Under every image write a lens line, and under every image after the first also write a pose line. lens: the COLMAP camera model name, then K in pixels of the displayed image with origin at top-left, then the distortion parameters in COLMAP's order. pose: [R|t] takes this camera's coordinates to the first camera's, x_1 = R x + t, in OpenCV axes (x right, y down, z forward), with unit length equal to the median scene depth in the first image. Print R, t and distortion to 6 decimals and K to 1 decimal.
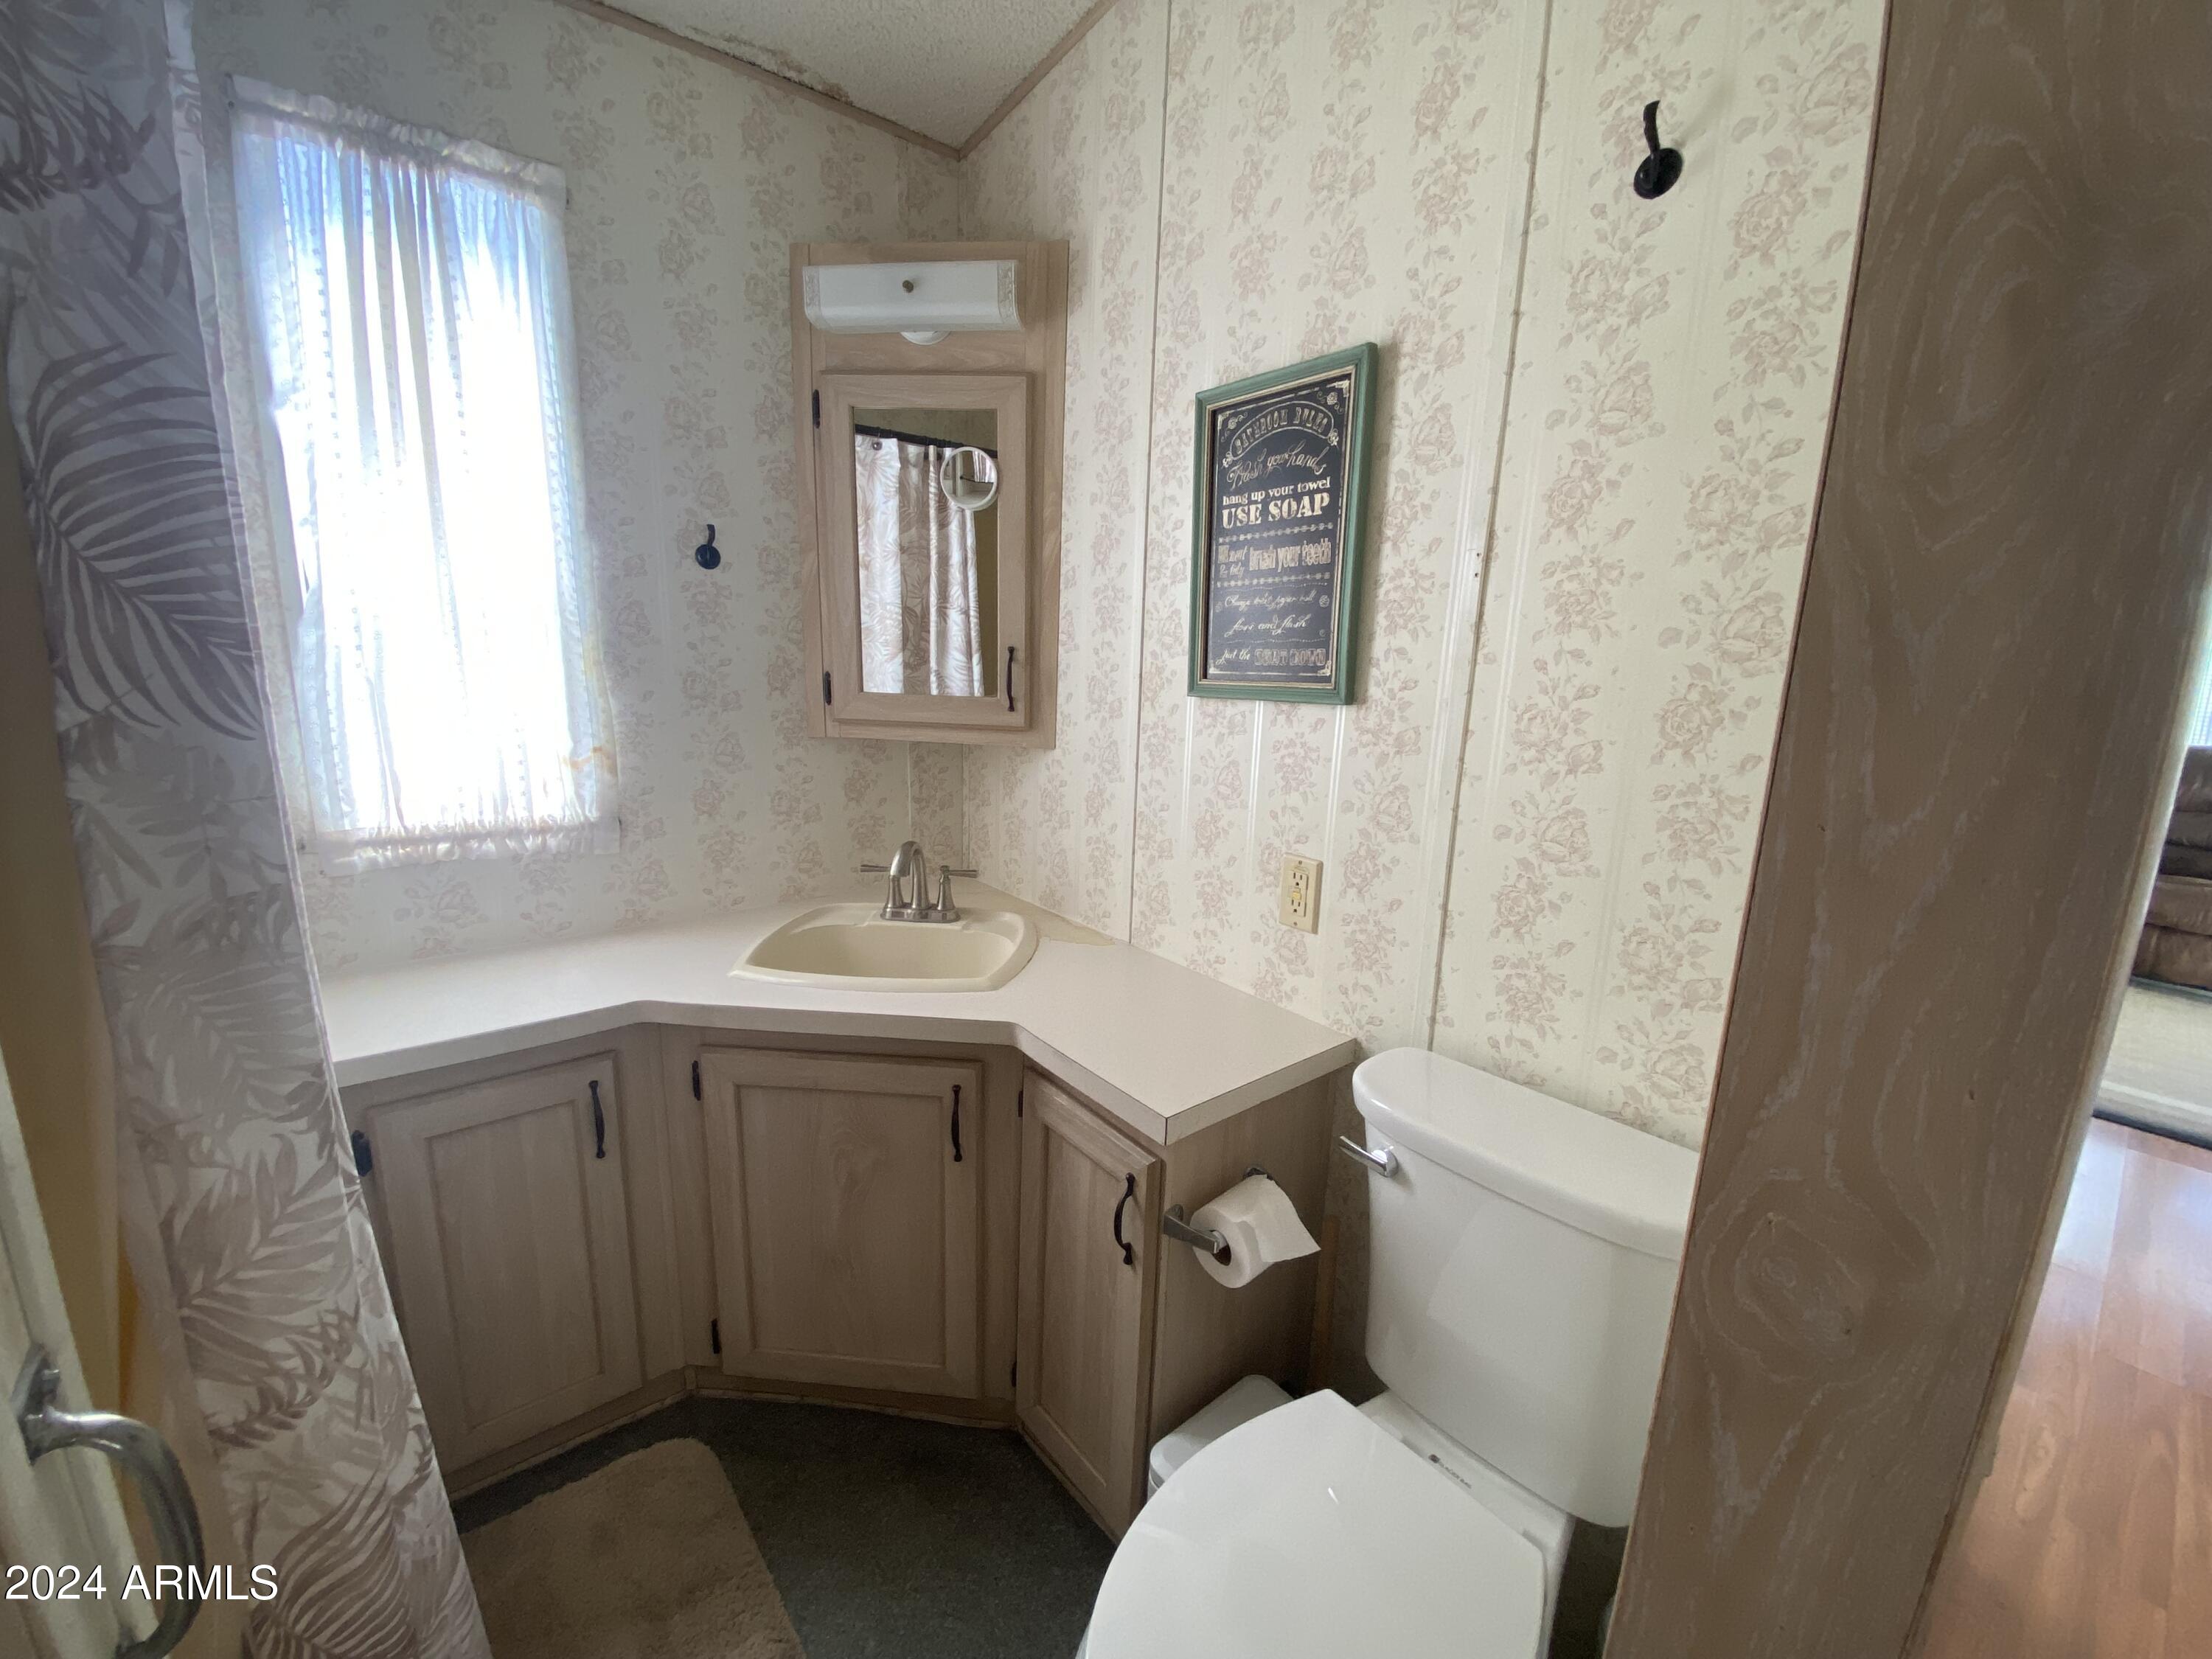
lens RADIAL K [[890.1, 0, 1109.0], [0, 890.1, 848.0], [0, 0, 1]] dist [0.006194, -0.013637]
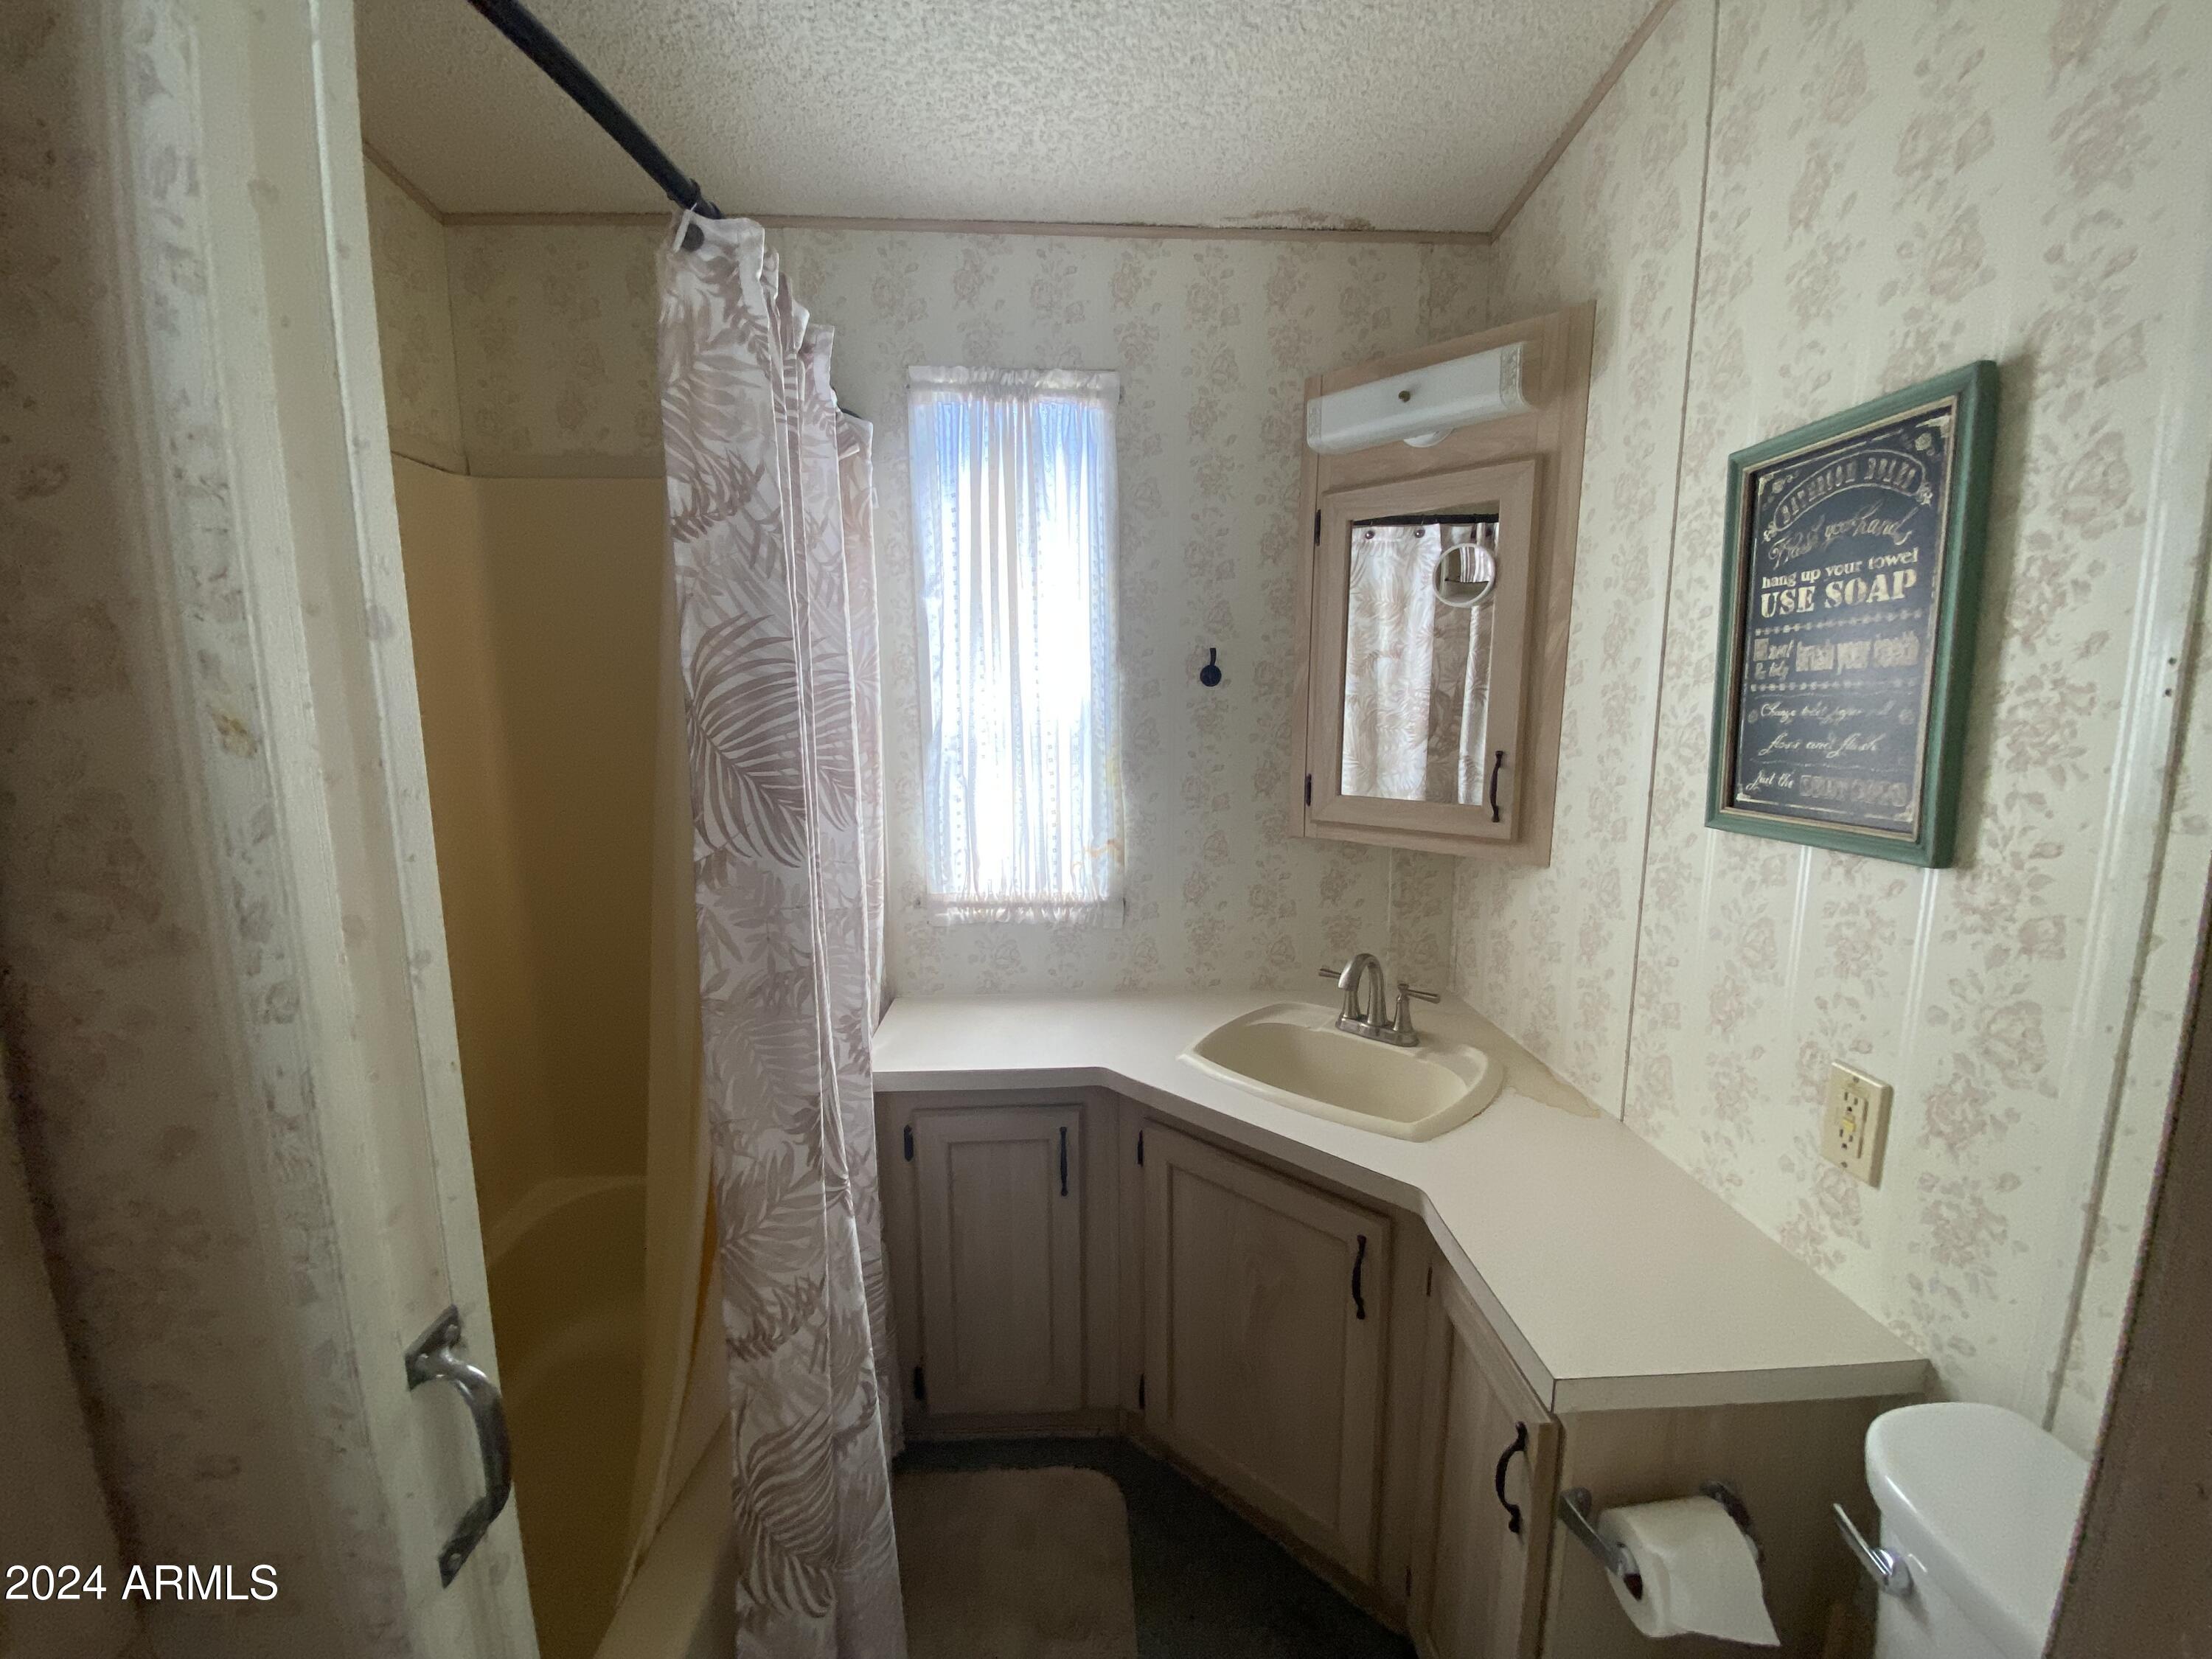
lens RADIAL K [[890.1, 0, 1094.3], [0, 890.1, 845.3], [0, 0, 1]] dist [0.006194, -0.013637]
pose [[0.793493, 0.063817, -0.605225, 0.148788], [-0.104183, 0.994050, -0.031775, -0.080989], [0.599596, 0.088268, 0.795420, 0.064043]]
